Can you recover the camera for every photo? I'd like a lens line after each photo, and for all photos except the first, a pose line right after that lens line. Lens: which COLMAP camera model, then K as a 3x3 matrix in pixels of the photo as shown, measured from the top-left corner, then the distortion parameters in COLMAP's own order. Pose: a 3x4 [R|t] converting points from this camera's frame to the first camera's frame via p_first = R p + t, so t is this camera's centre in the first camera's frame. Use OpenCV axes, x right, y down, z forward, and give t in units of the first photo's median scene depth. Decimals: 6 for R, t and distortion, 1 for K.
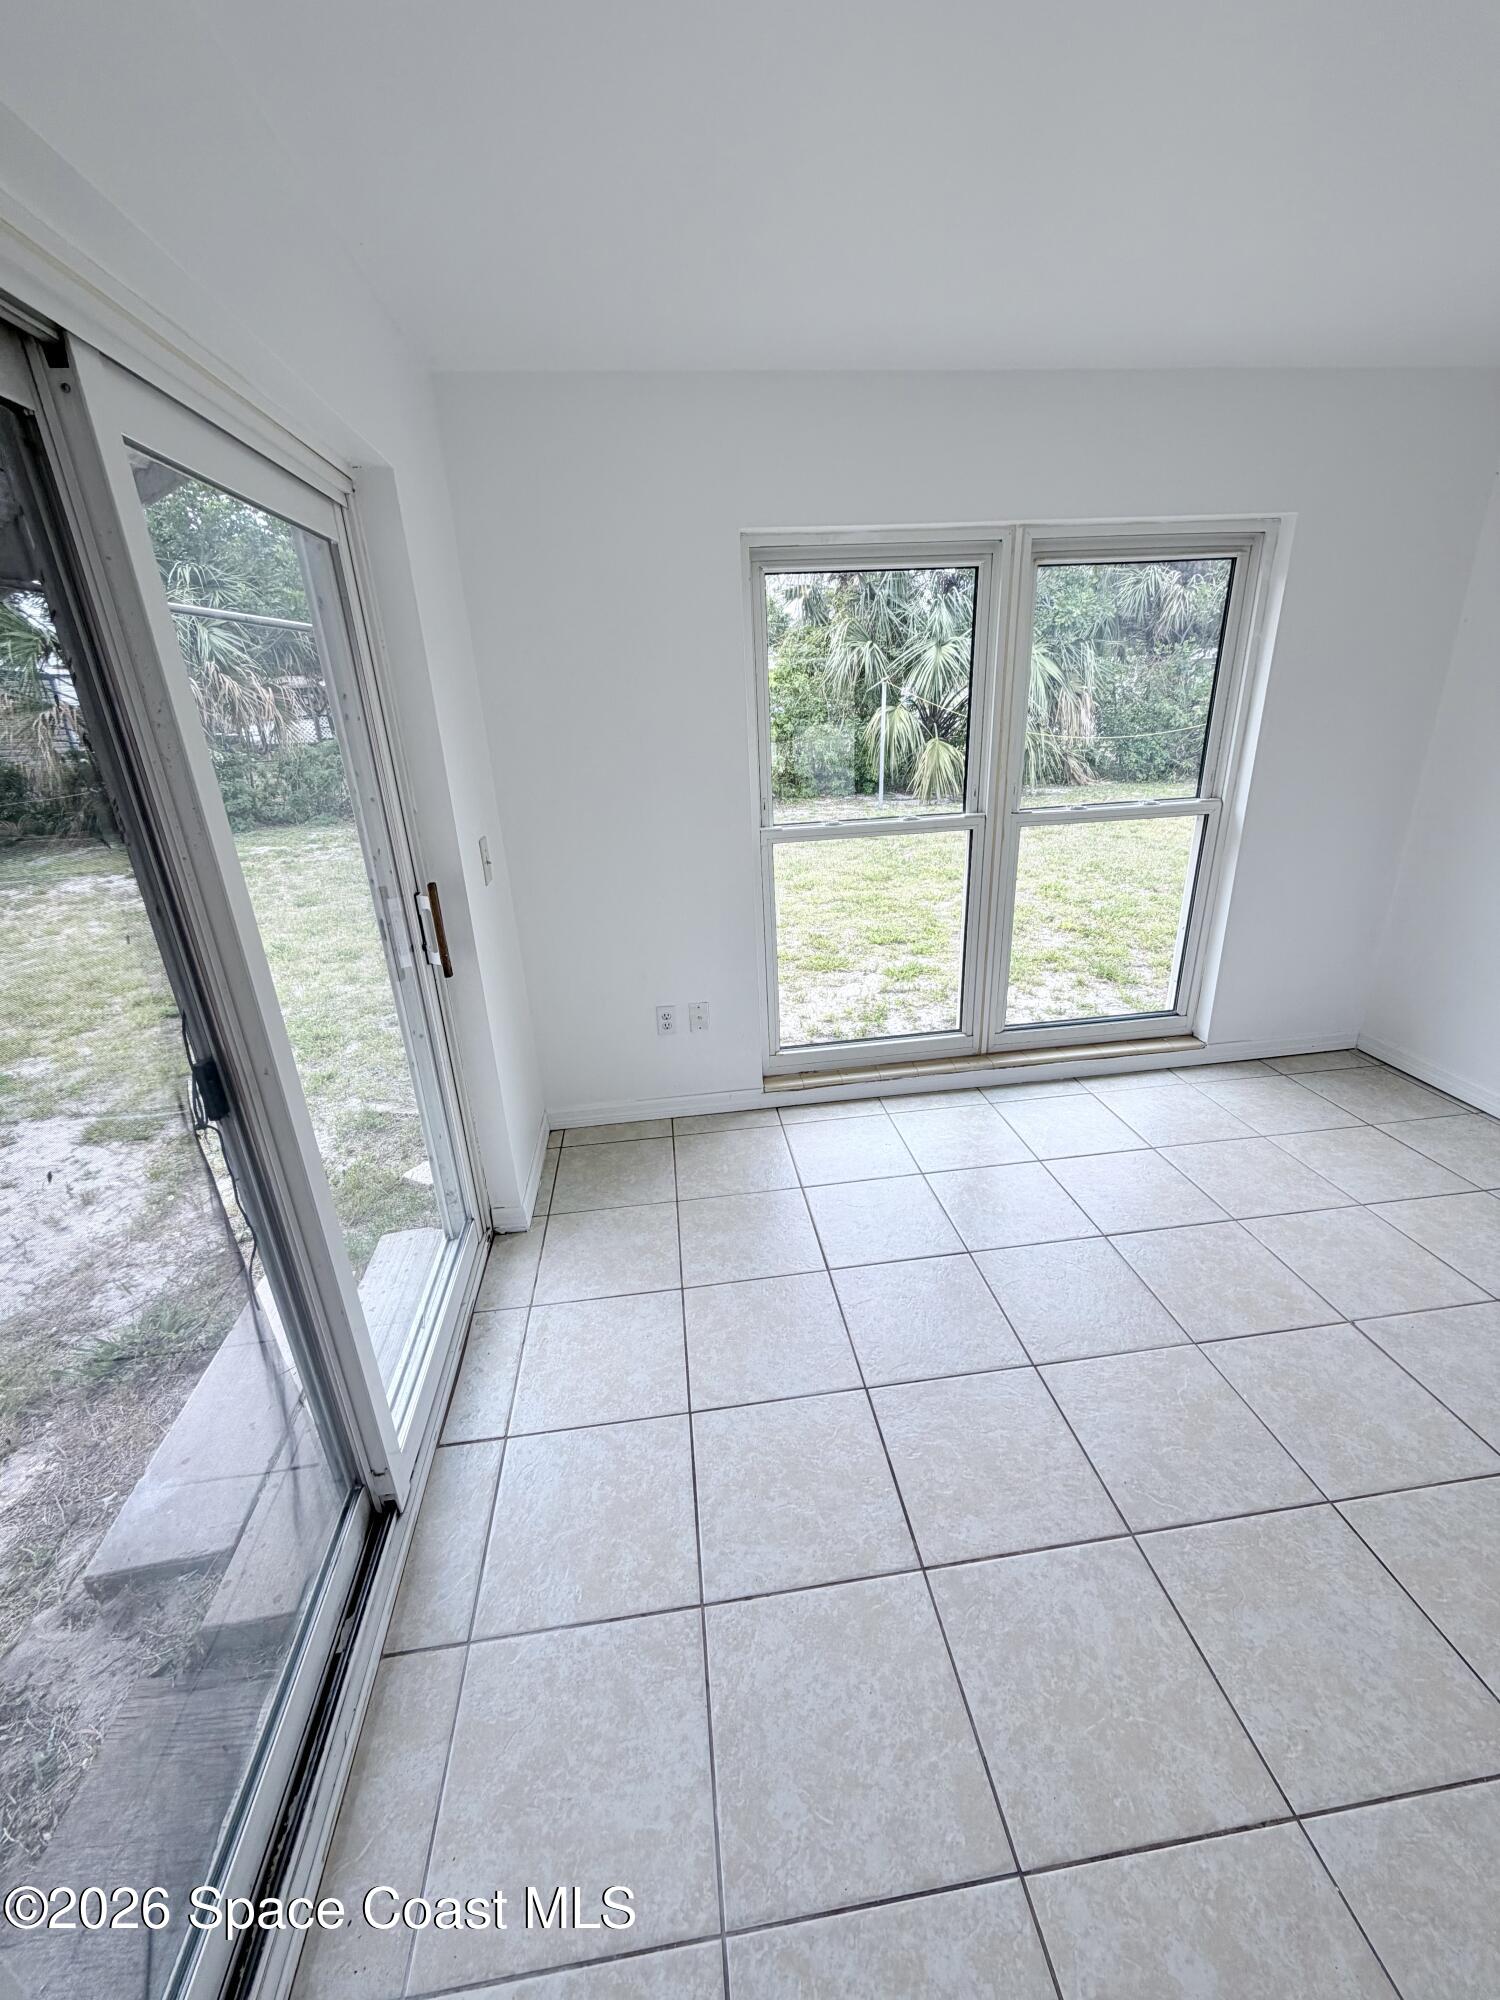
lens RADIAL K [[796.0, 0, 748.9], [0, 796.0, 991.4], [0, 0, 1]] dist [-0.000294, 0.000303]
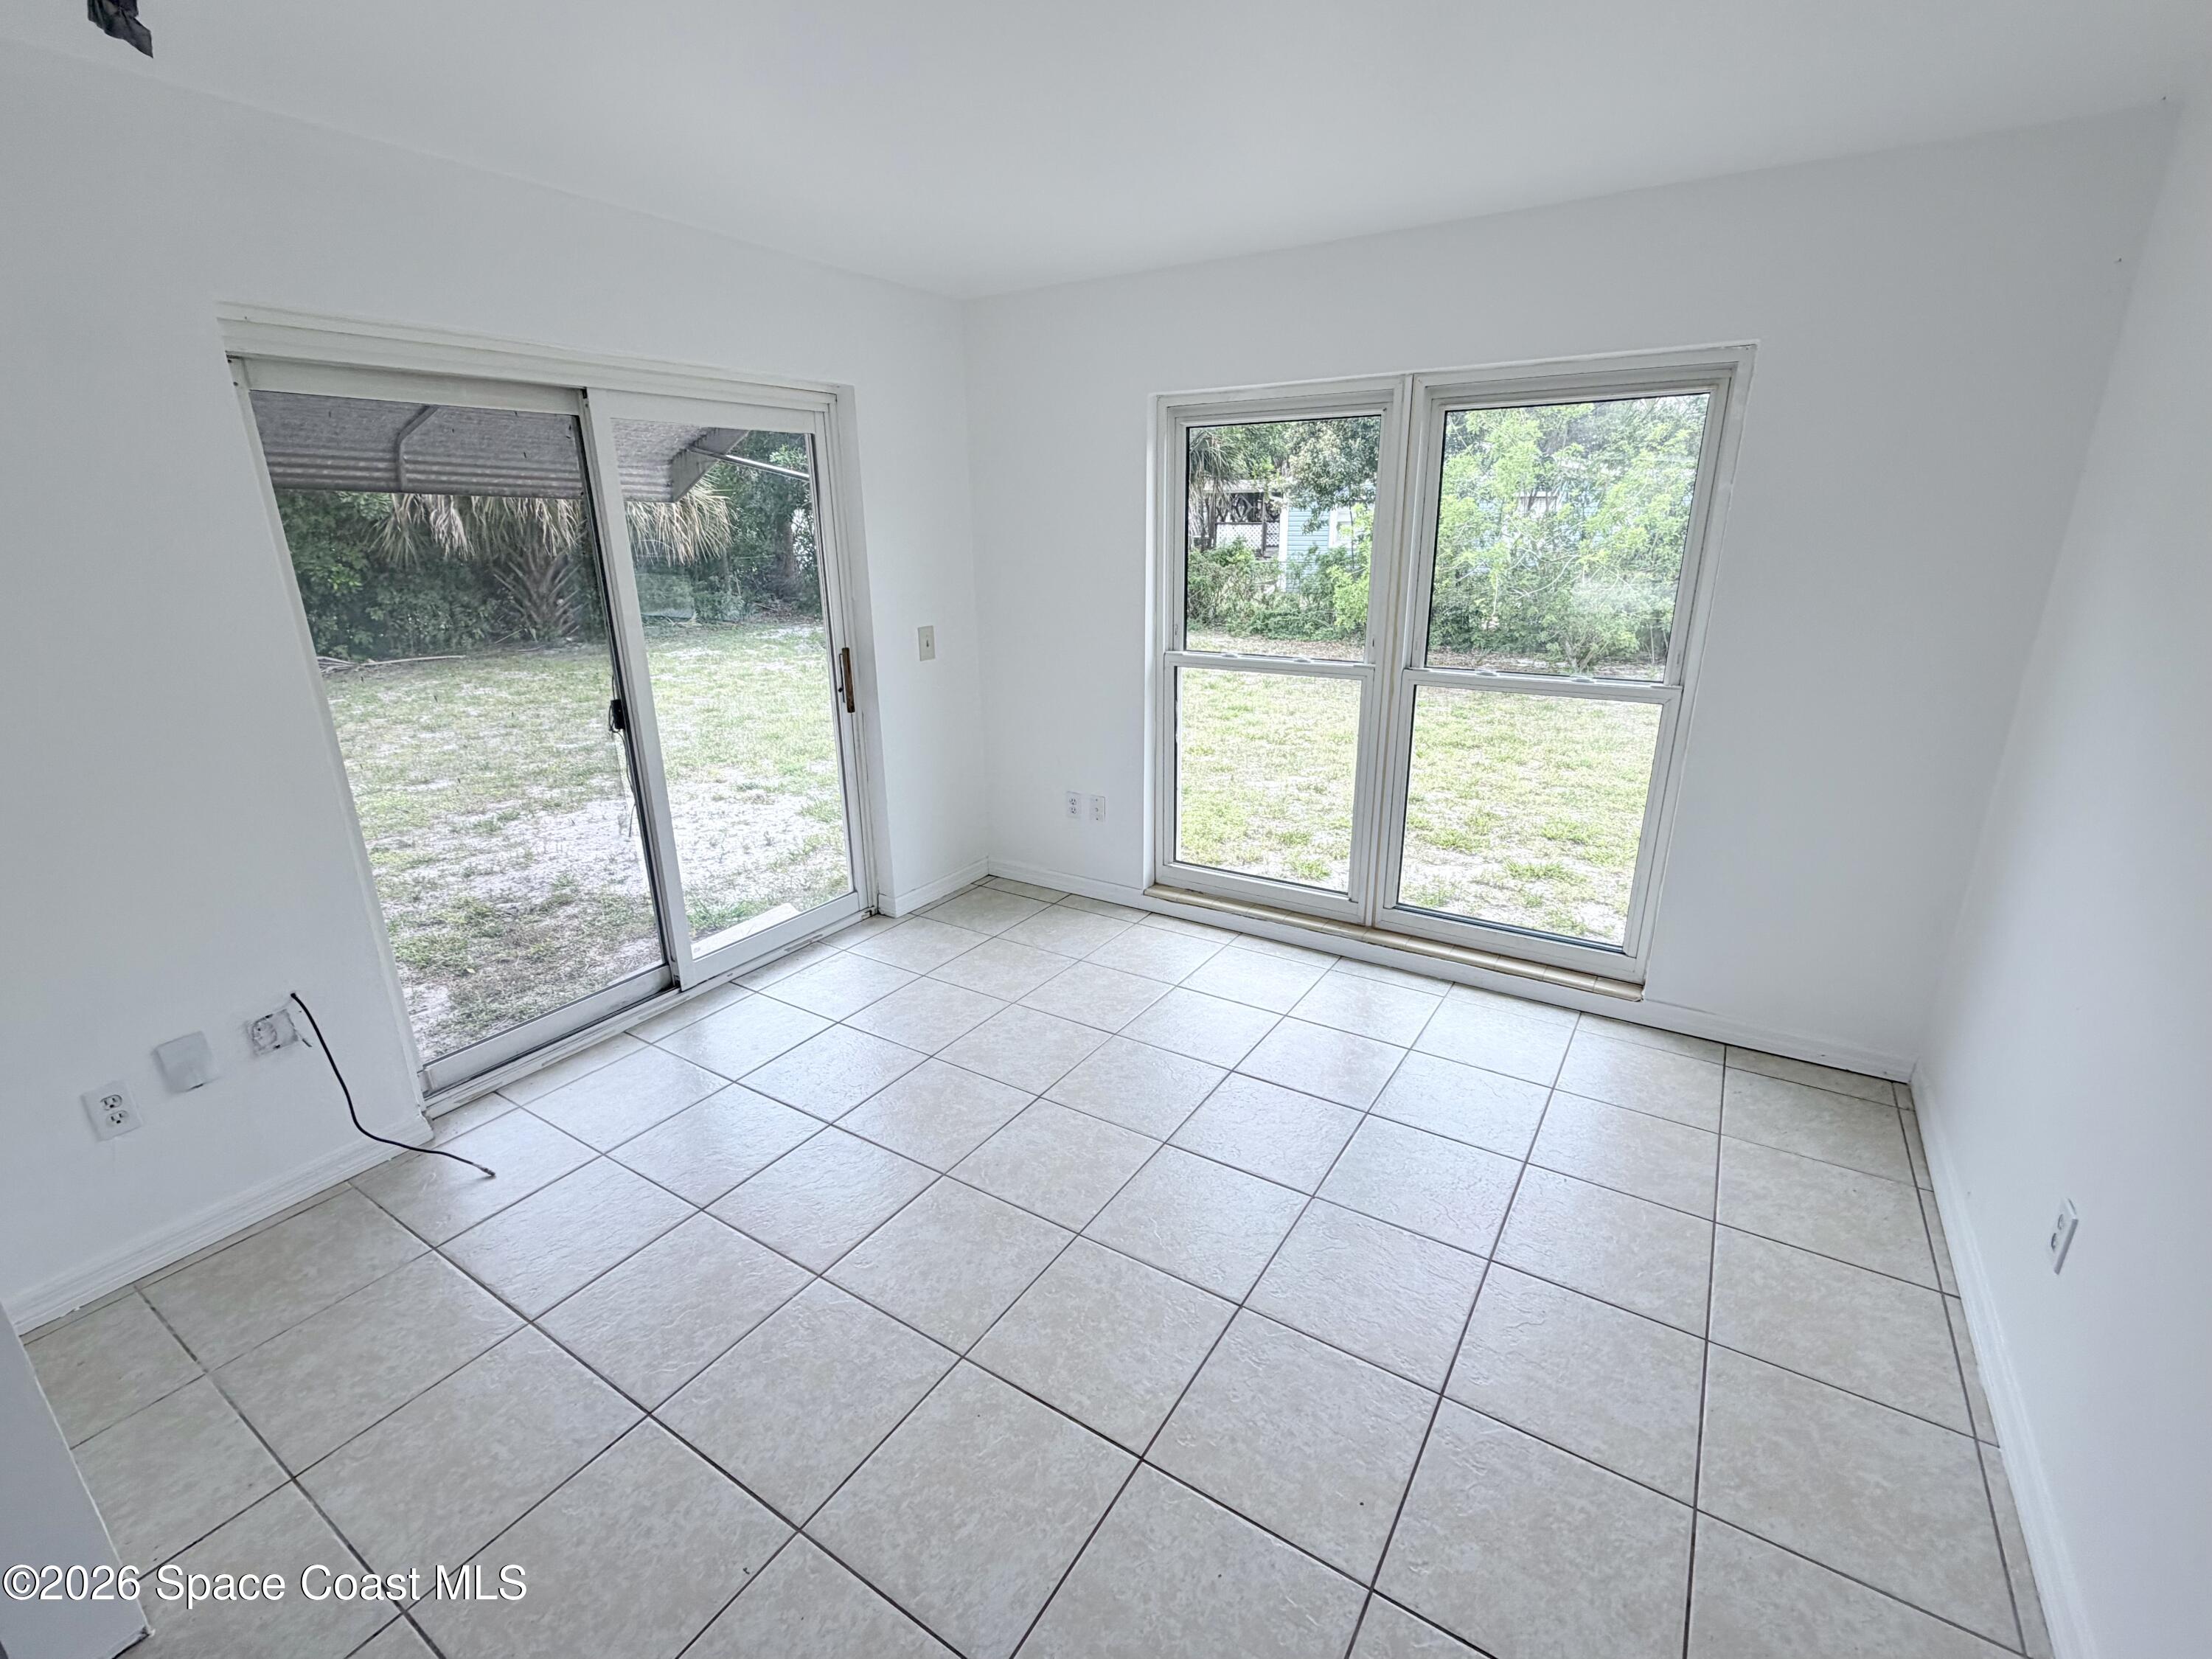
lens RADIAL K [[976.7, 0, 1098.4], [0, 976.7, 831.3], [0, 0, 1]] dist [-0.001045, 0.000719]
pose [[0.767323, 0.230493, -0.598405, 0.730764], [-0.249060, 0.967030, 0.053116, -0.009893], [0.590918, 0.108282, 0.799431, -0.101456]]
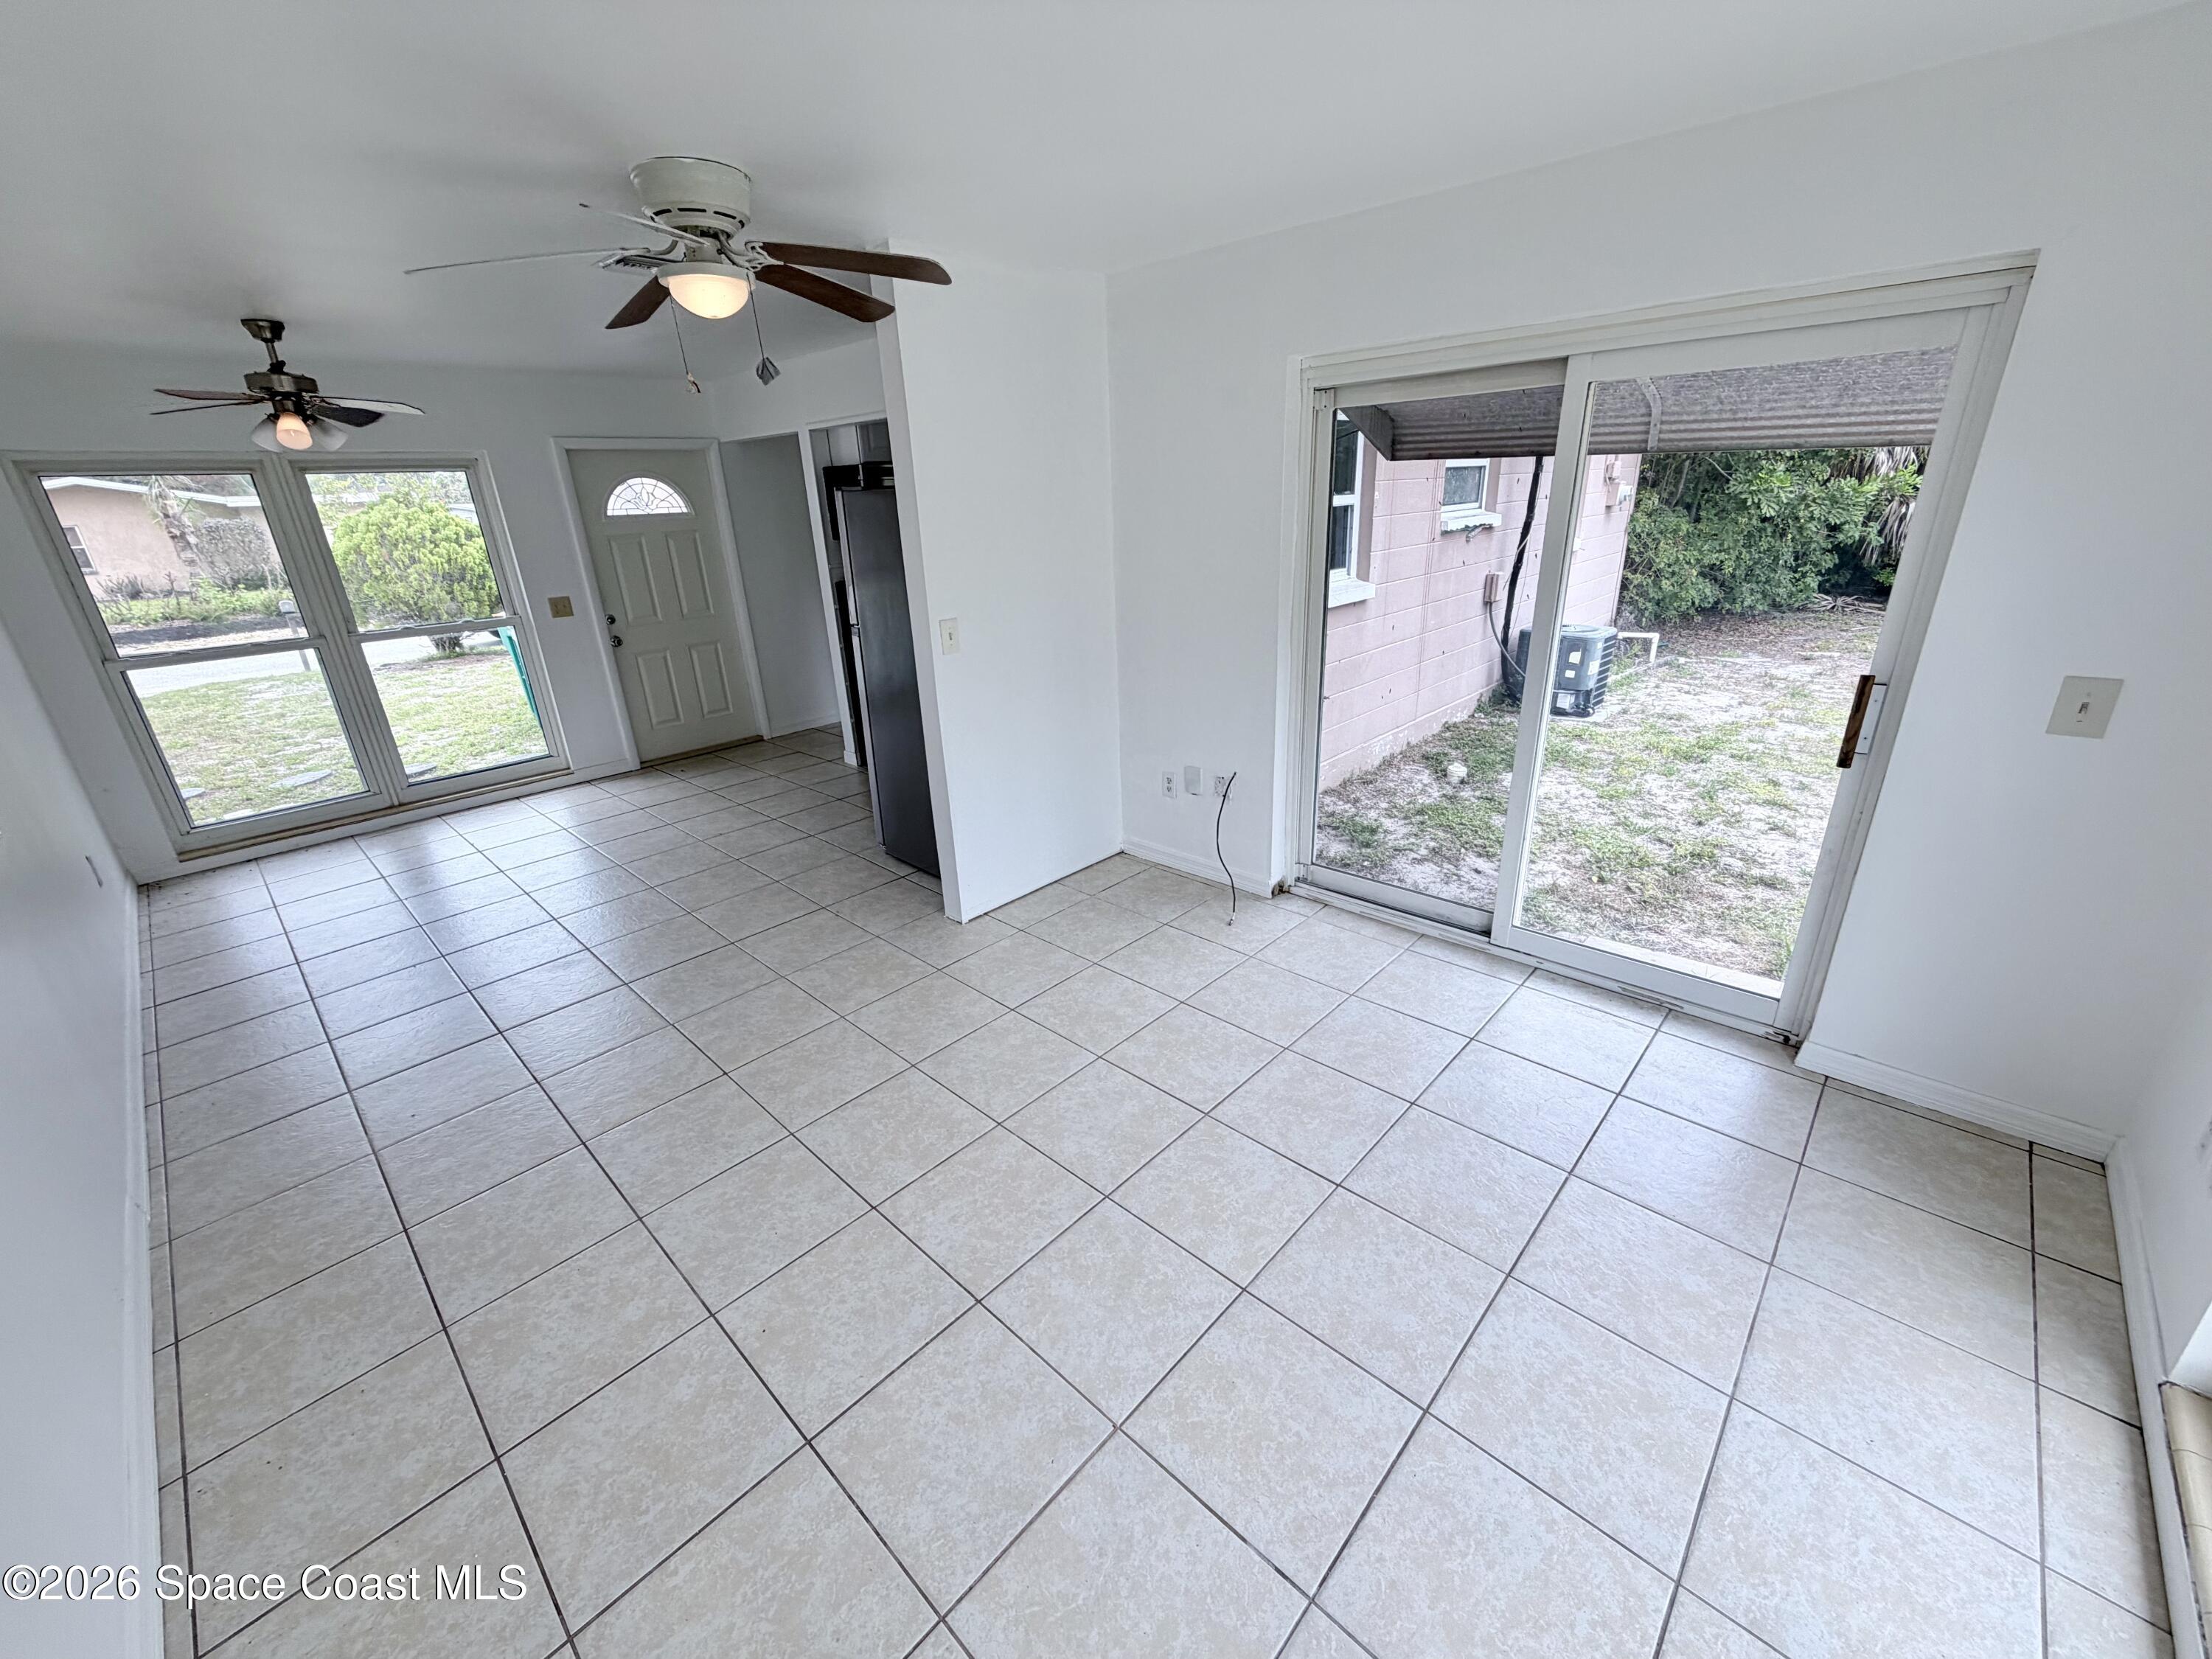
lens RADIAL K [[880.4, 0, 1094.2], [0, 880.4, 829.9], [0, 0, 1]] dist [-0.000294, 0.000303]
pose [[-0.770132, 0.300427, -0.562709, 0.671687], [-0.153851, 0.768622, 0.620927, -0.335444], [0.619053, 0.564769, -0.545719, 0.702902]]
